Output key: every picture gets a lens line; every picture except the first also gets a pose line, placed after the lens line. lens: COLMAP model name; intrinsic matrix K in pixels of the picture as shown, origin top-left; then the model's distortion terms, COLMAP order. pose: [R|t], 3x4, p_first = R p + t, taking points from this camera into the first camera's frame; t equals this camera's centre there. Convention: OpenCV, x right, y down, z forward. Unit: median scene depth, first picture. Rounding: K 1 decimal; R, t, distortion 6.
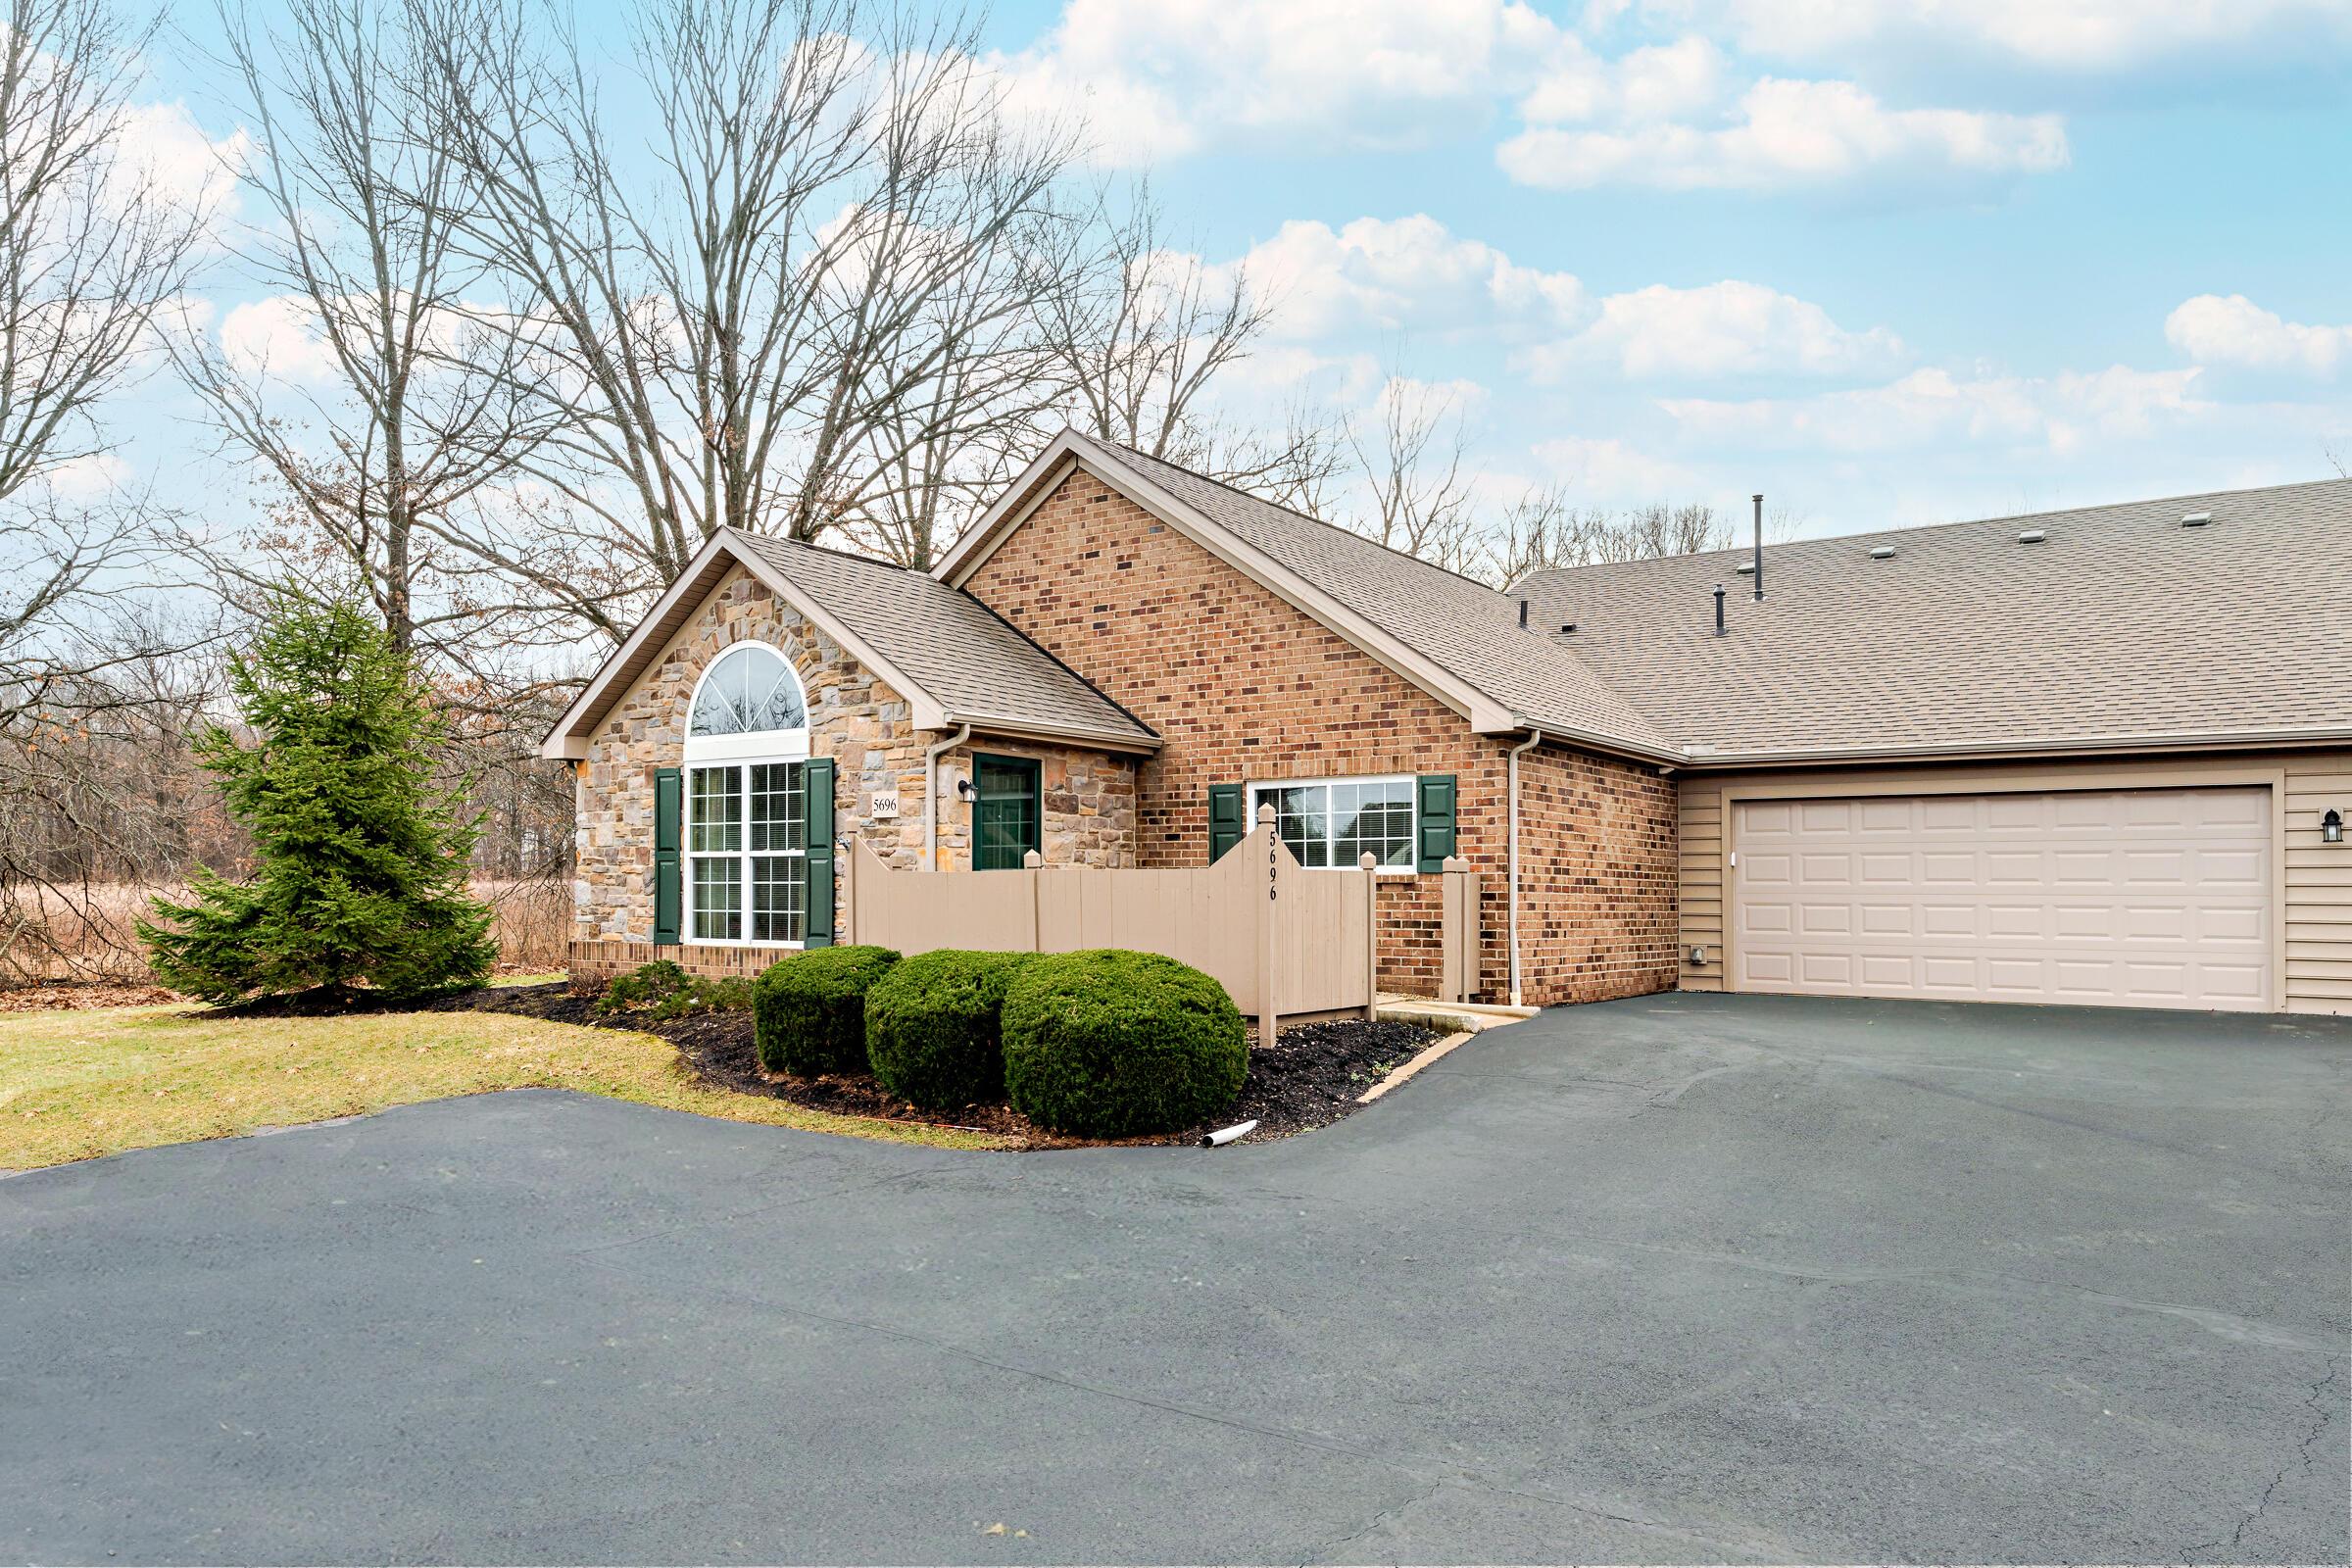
lens RADIAL K [[1574.9, 0, 1166.7], [0, 1574.9, 763.4], [0, 0, 1]] dist [0.003534, 0.000566]
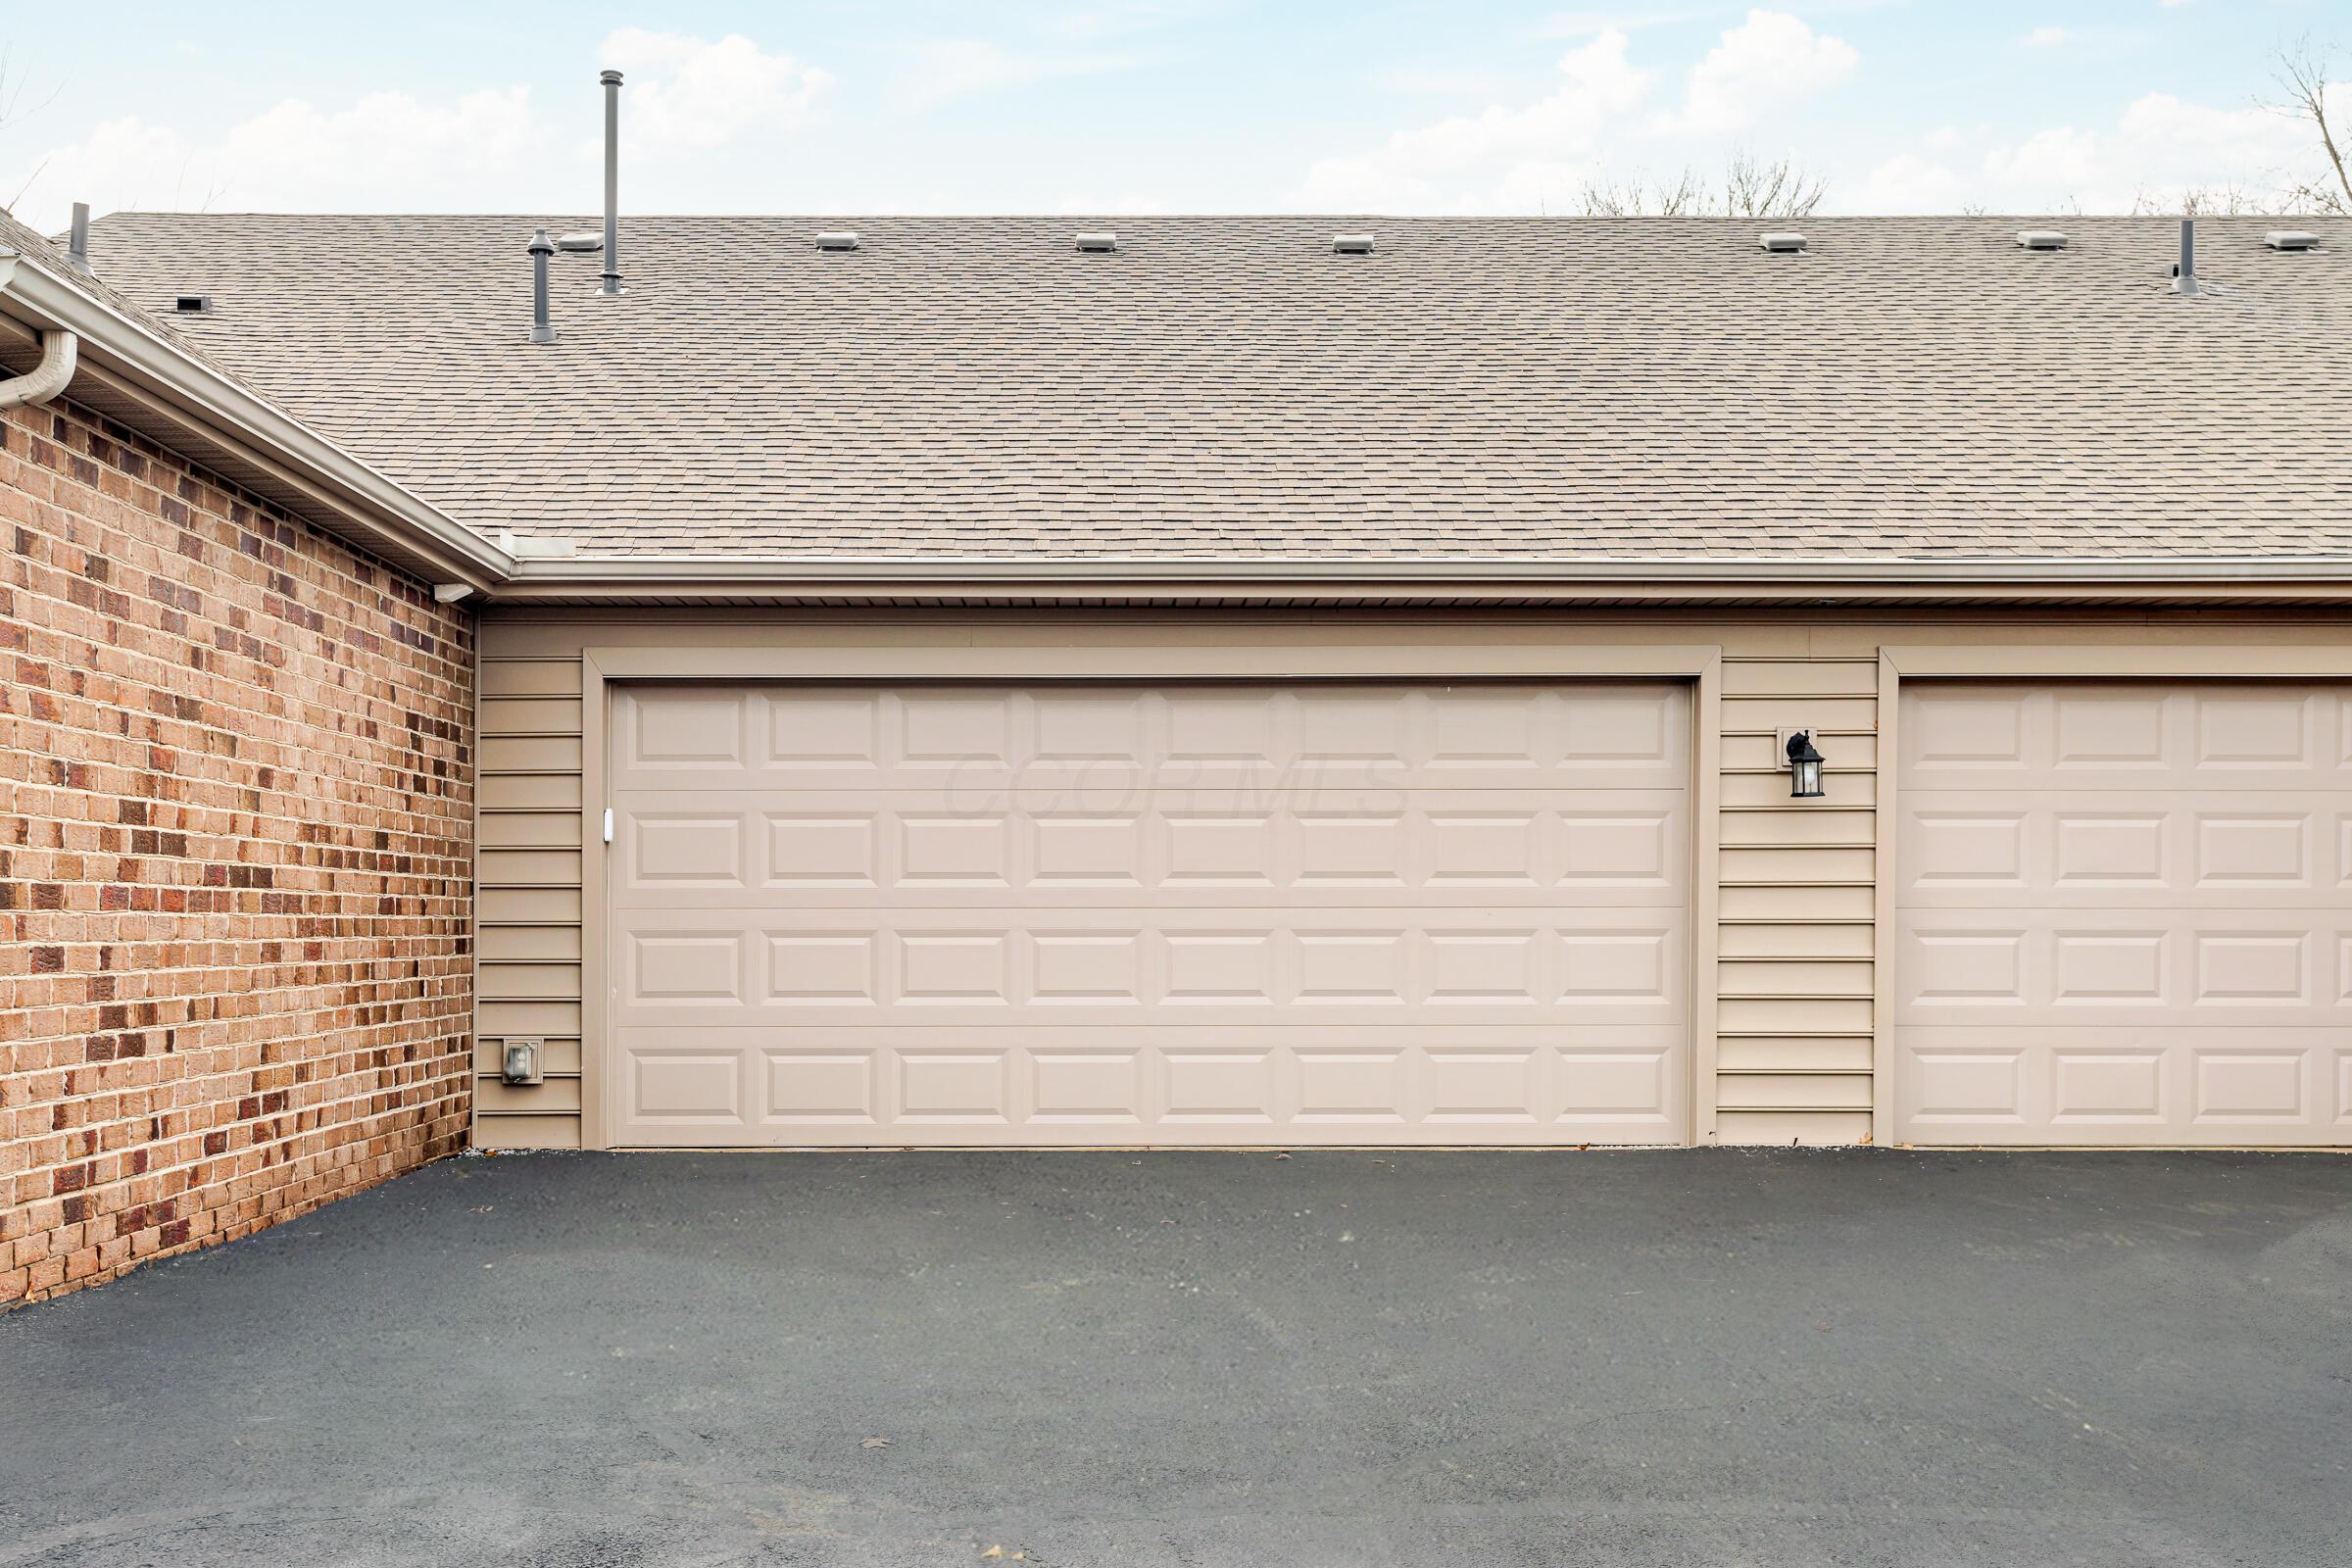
lens RADIAL K [[2274.4, 0, 1107.2], [0, 2274.4, 937.2], [0, 0, 1]] dist [0.007095, 0.008353]
pose [[0.807871, -0.014431, 0.589182, 0.129929], [-0.041890, 0.995766, 0.081828, 0.040334], [-0.587869, -0.090787, 0.803846, 0.500469]]
